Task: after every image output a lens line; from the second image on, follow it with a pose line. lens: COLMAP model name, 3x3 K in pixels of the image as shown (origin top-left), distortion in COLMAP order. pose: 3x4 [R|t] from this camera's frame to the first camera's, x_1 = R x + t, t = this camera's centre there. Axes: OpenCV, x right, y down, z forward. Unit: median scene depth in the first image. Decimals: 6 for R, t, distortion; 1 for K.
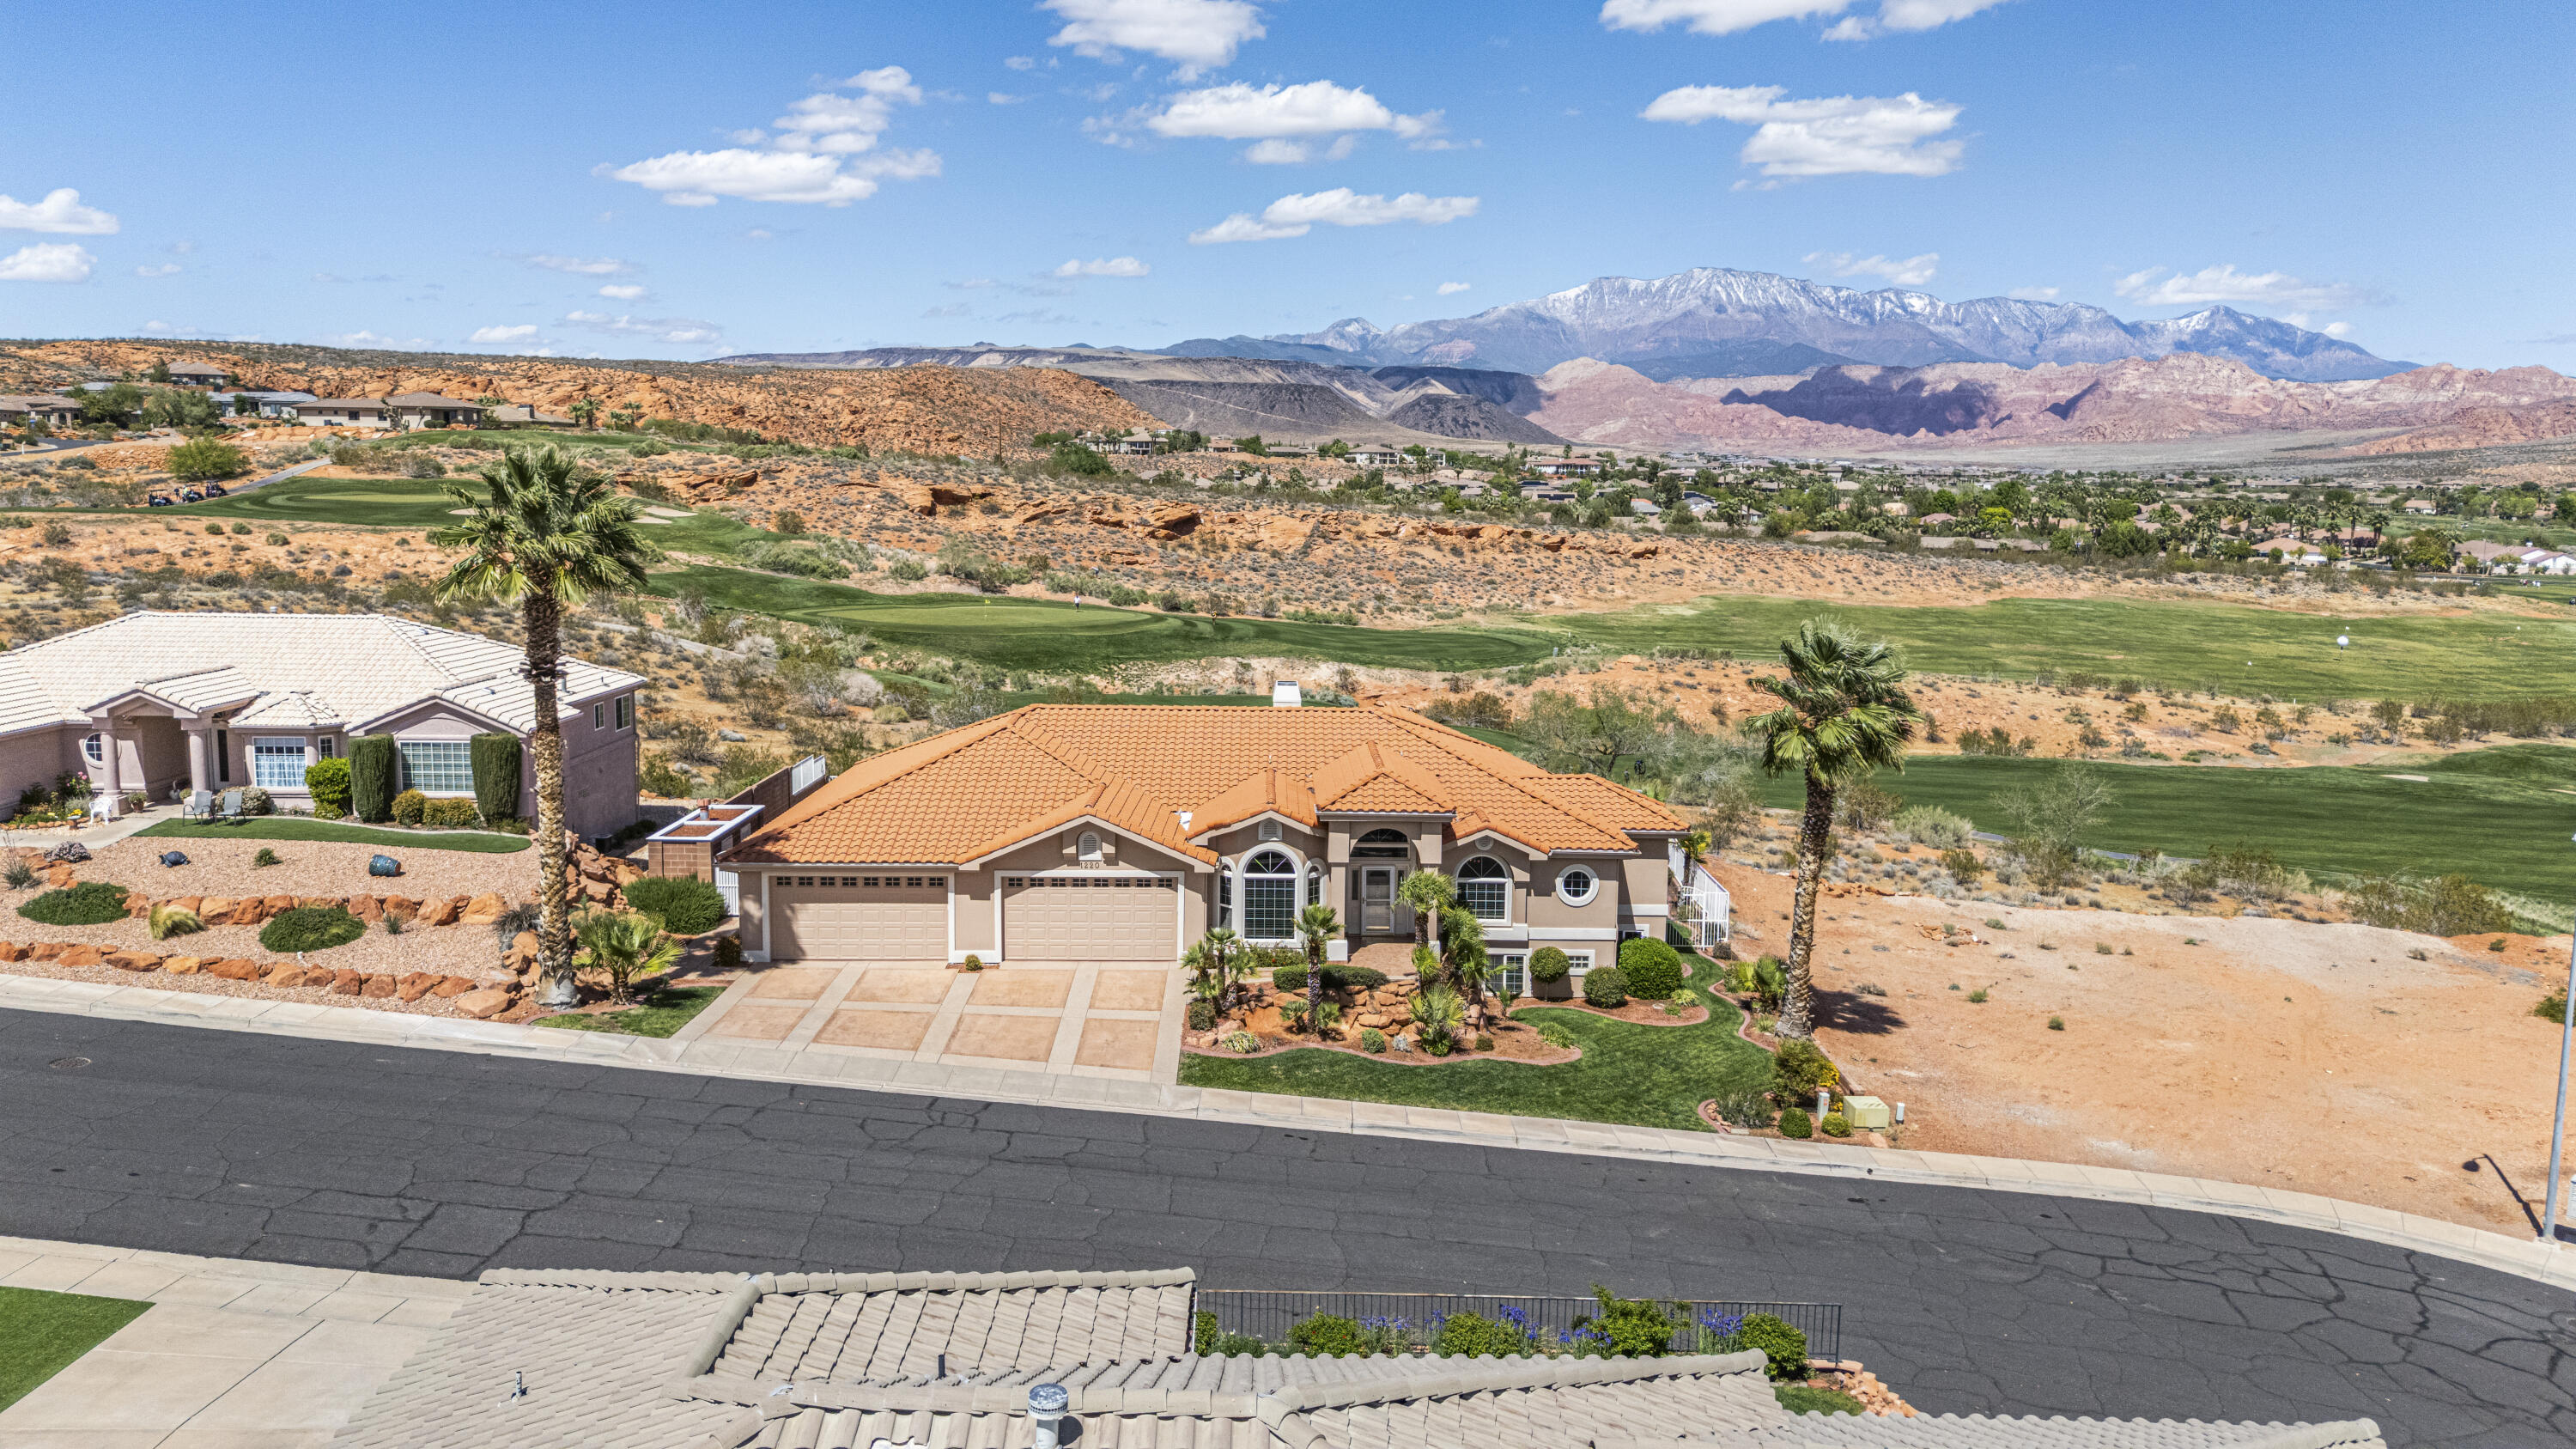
lens RADIAL K [[1877.9, 0, 1290.8], [0, 1877.9, 739.0], [0, 0, 1]] dist [0.081268, -0.071464]
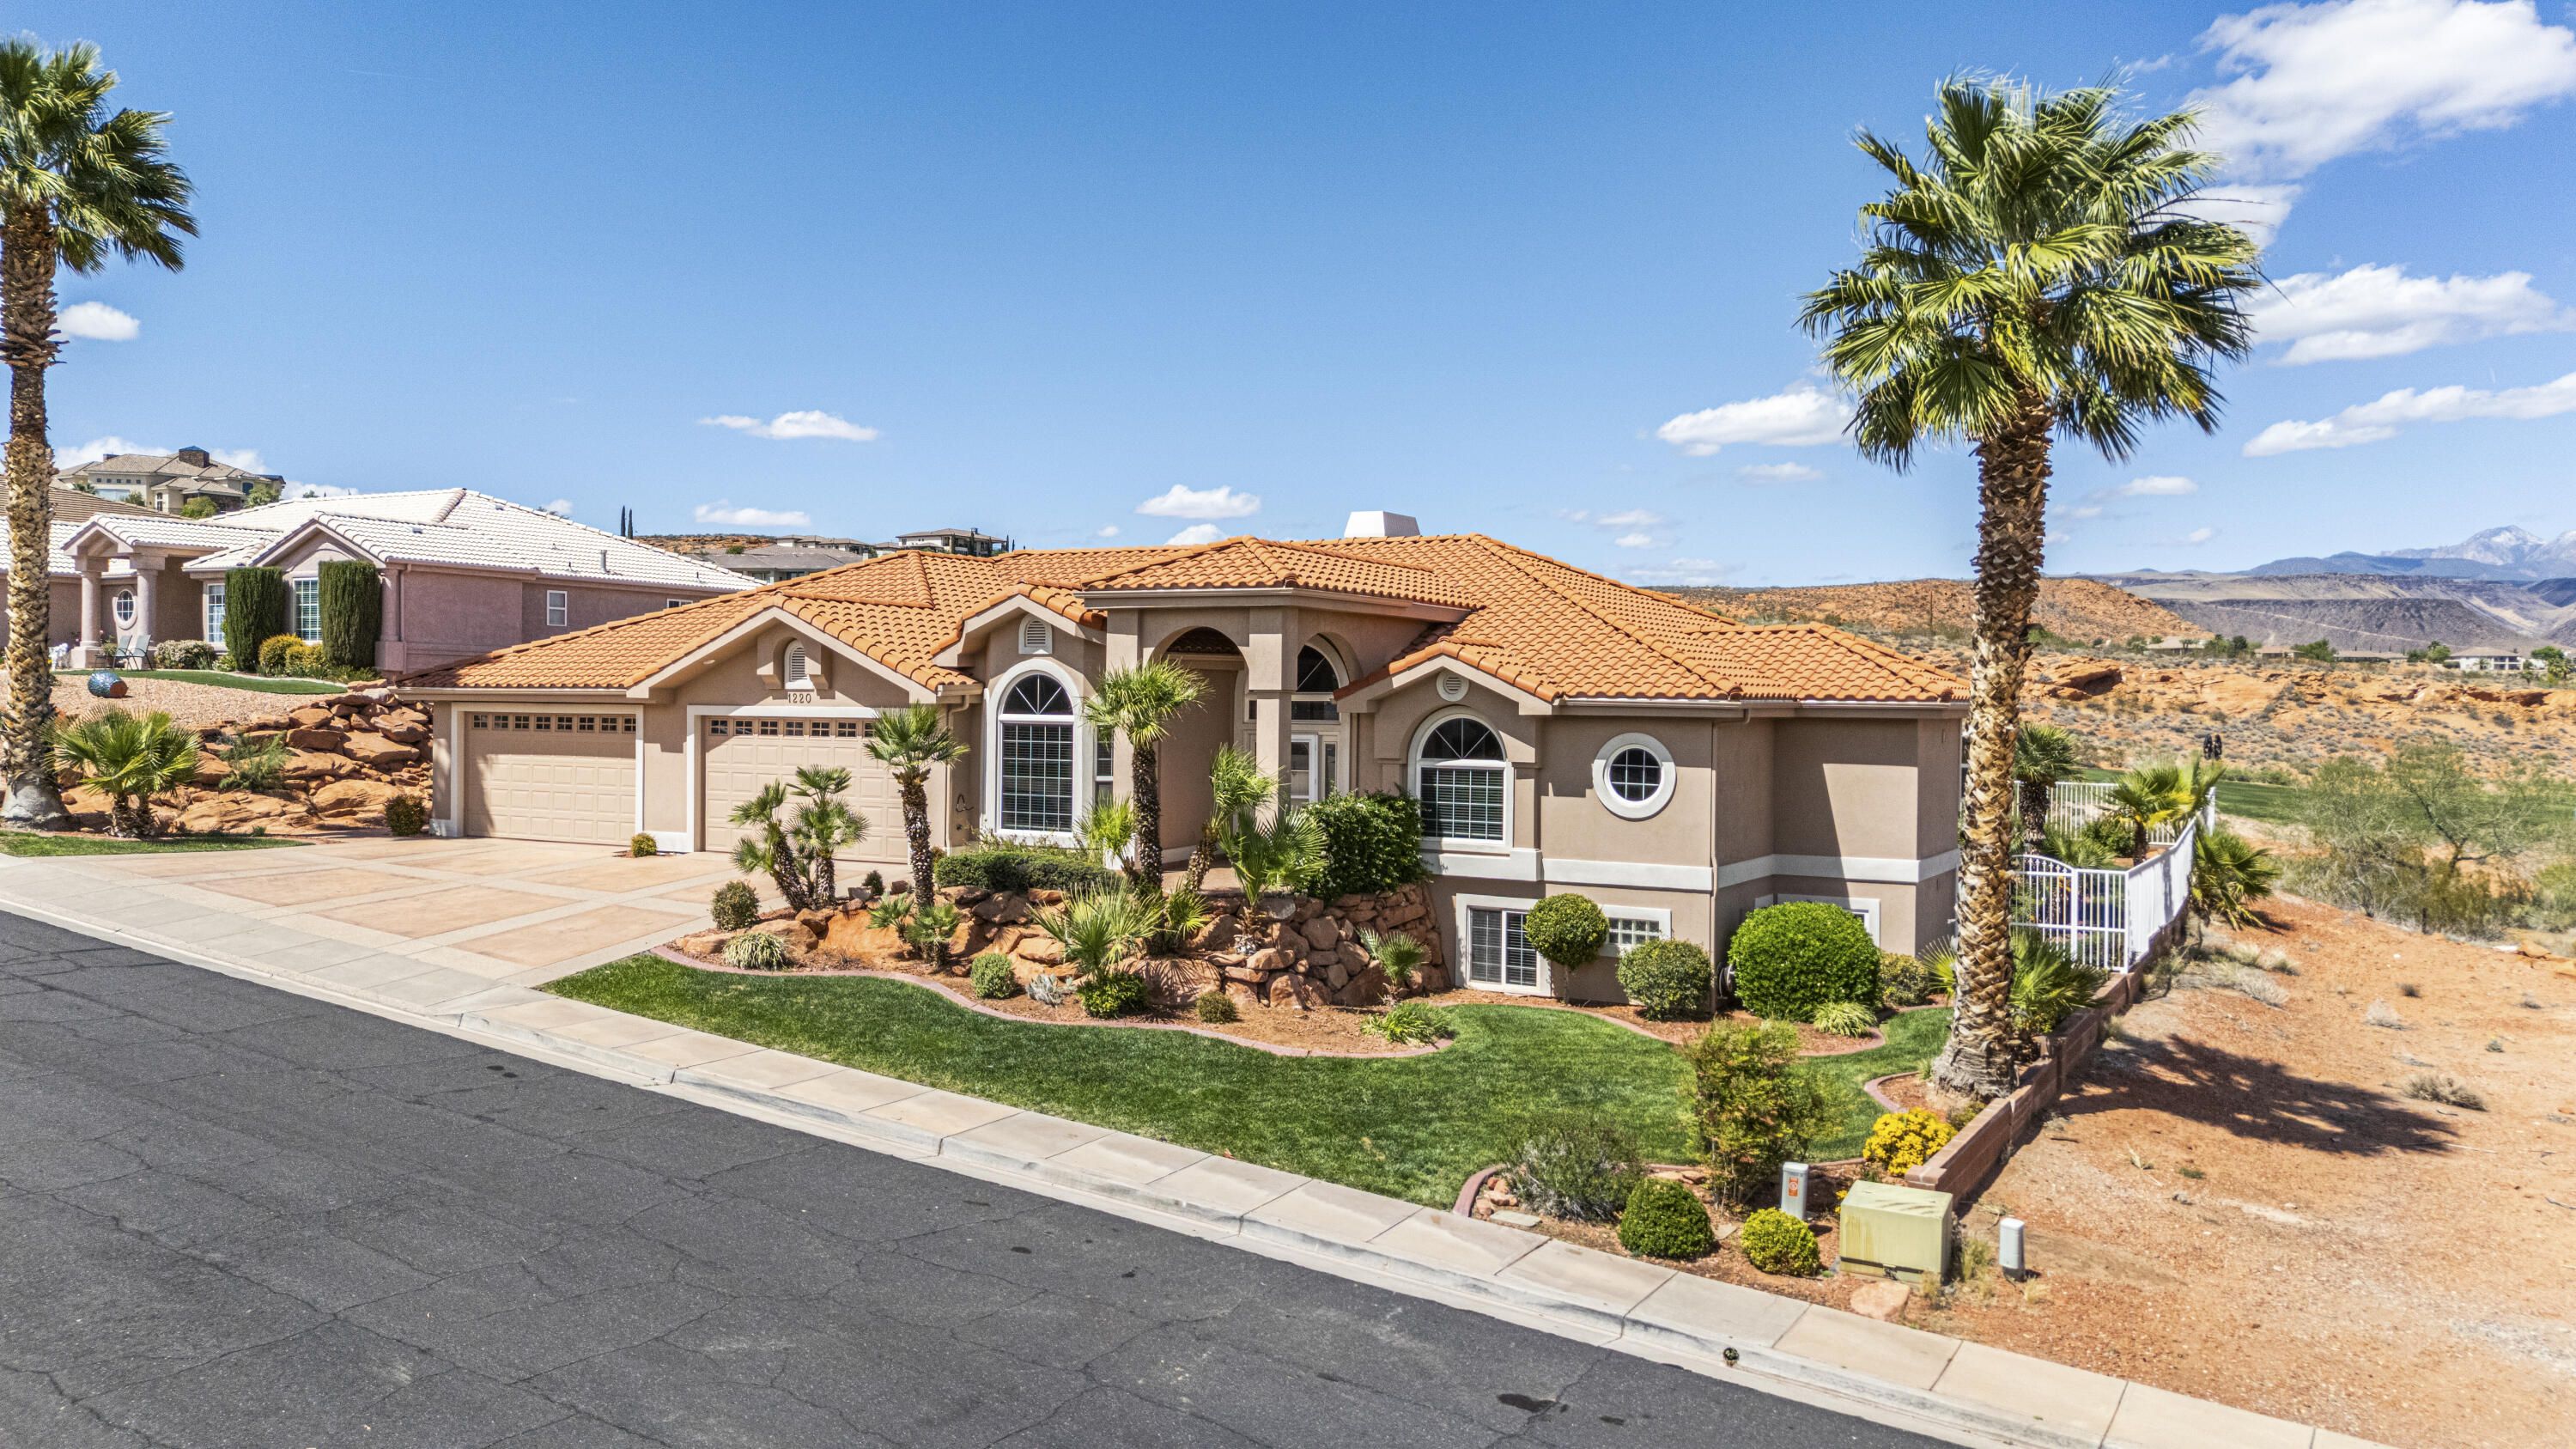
lens RADIAL K [[1877.9, 0, 1290.8], [0, 1877.9, 739.0], [0, 0, 1]] dist [0.081268, -0.071464]
pose [[0.862377, 0.008444, -0.506196, 0.324797], [-0.070711, 0.992069, -0.103917, 0.125699], [0.501304, 0.125409, 0.856135, 0.519073]]
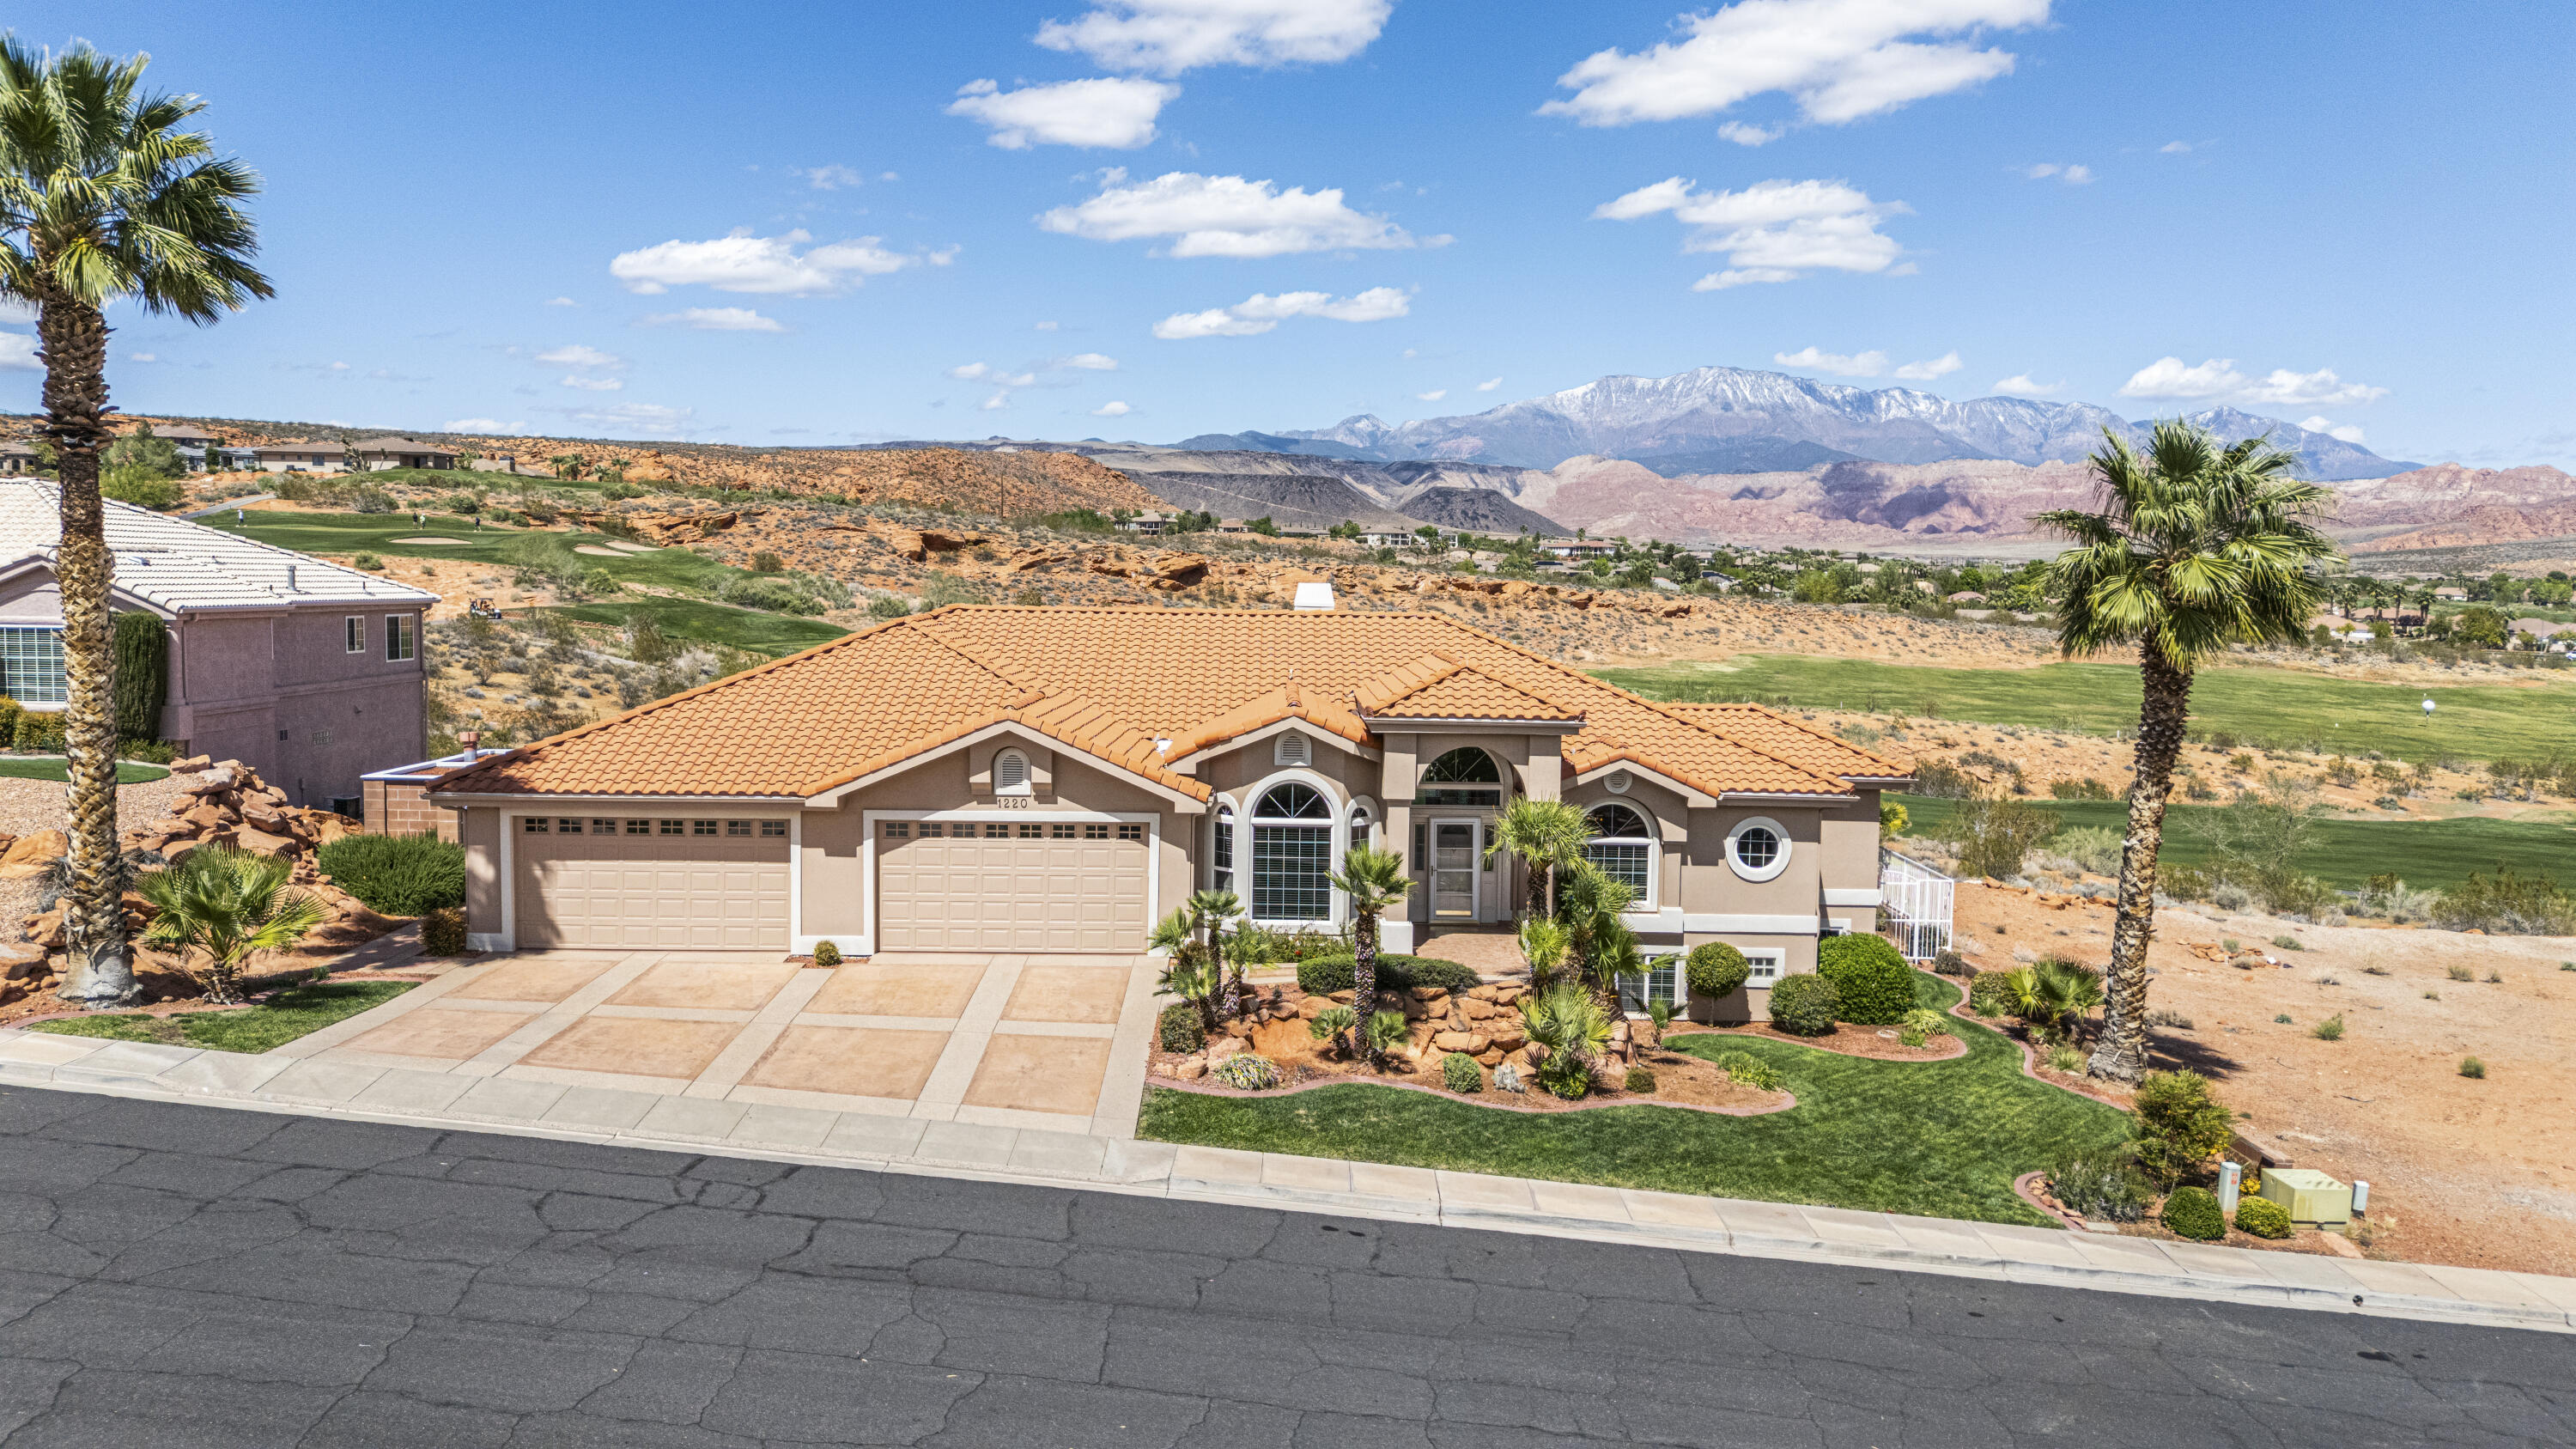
lens RADIAL K [[1877.9, 0, 1290.8], [0, 1877.9, 739.0], [0, 0, 1]] dist [0.081268, -0.071464]
pose [[0.999977, 0.004757, -0.004835, -0.008150], [-0.004986, 0.998803, -0.048666, 0.071764], [0.004598, 0.048689, 0.998803, 0.335137]]
